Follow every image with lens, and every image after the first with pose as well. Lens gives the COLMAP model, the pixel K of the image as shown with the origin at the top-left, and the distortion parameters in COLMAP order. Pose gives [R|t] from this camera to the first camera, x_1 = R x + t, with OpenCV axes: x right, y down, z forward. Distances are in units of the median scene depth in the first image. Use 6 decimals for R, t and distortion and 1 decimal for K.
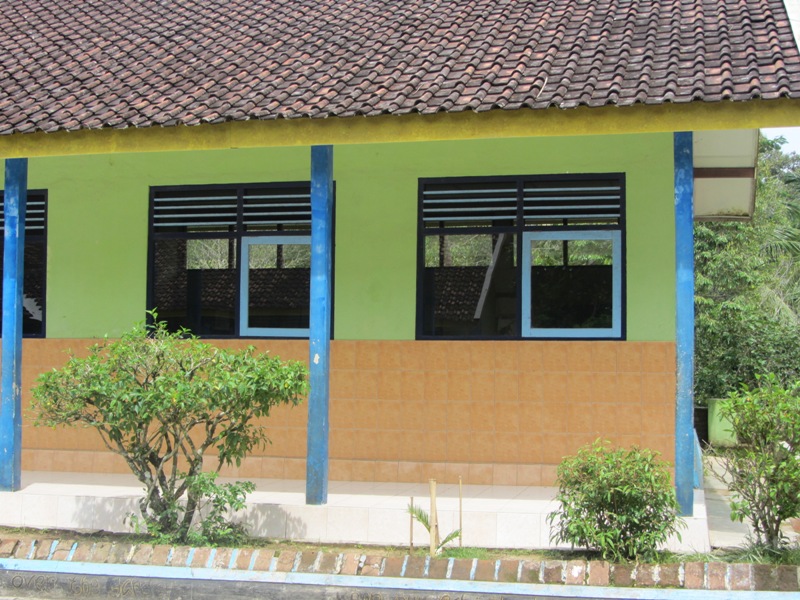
lens RADIAL K [[1376.5, 0, 400.0], [0, 1376.5, 300.0], [0, 0, 1]] dist [-0.023270, -0.034598]
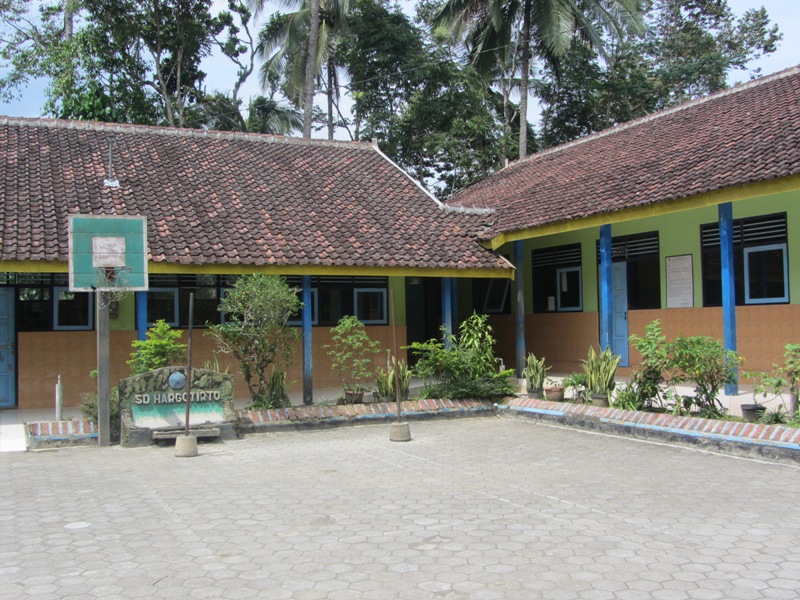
lens RADIAL K [[888.2, 0, 400.0], [0, 888.2, 300.0], [0, 0, 1]] dist [-0.005115, 0.000386]
pose [[0.663620, -0.047760, -0.746544, 0.541355], [0.067292, 0.997725, -0.004011, -0.004522], [0.745037, -0.047575, 0.665324, -0.126697]]
